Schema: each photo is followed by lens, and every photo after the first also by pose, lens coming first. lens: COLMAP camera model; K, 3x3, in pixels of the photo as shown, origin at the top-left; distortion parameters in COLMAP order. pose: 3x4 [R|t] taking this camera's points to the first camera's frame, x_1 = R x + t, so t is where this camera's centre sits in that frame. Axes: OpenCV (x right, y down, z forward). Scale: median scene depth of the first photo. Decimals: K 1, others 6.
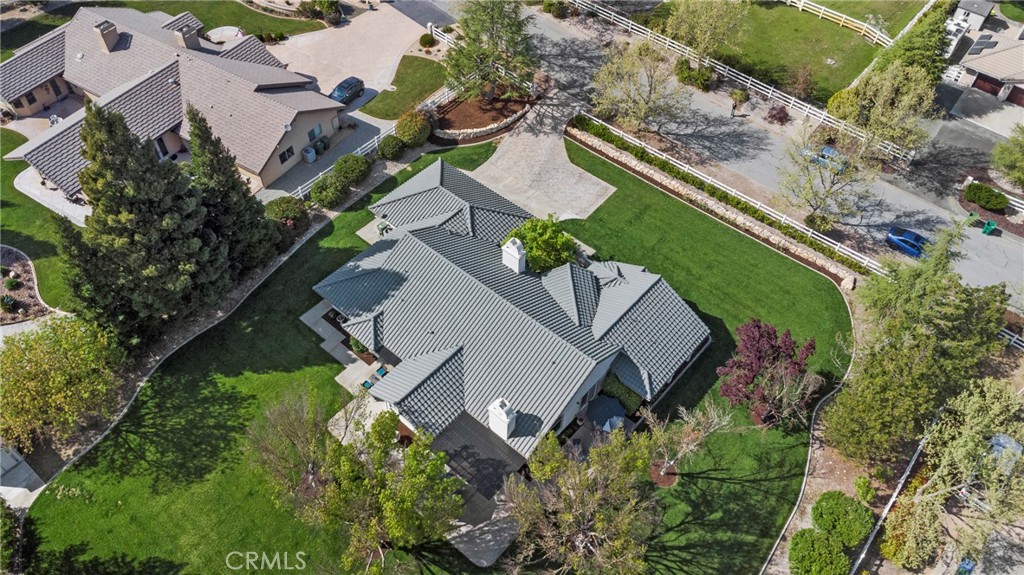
lens RADIAL K [[744.6, 0, 512.0], [0, 744.6, 287.5], [0, 0, 1]] dist [0.005804, 0.005762]
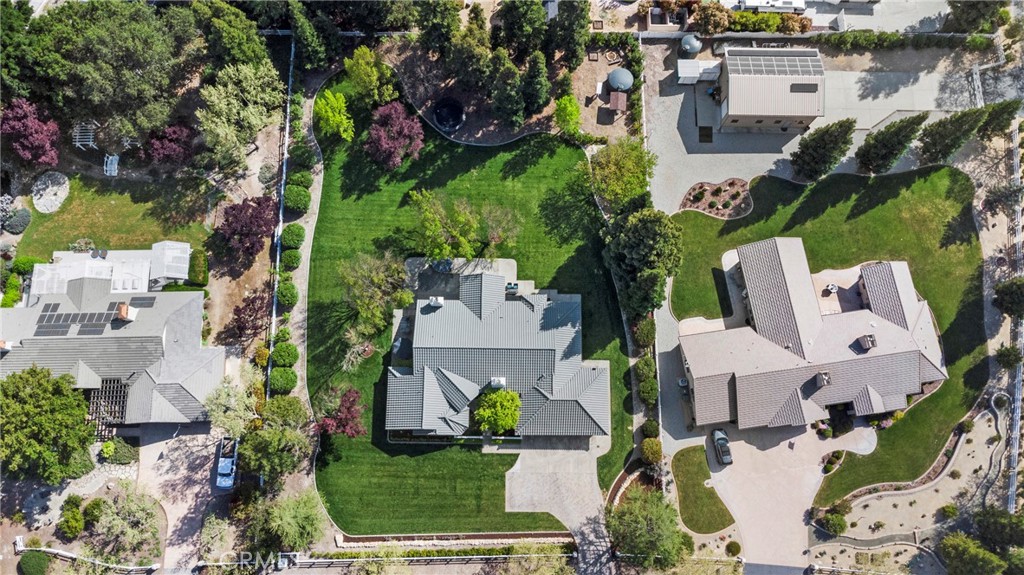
lens RADIAL K [[736.2, 0, 512.0], [0, 736.2, 287.5], [0, 0, 1]] dist [0.041038, -0.069203]
pose [[-0.757524, 0.624370, -0.190577, 0.154807], [-0.525578, -0.410162, 0.745342, -1.147353], [0.387202, 0.664777, 0.638863, -0.179214]]
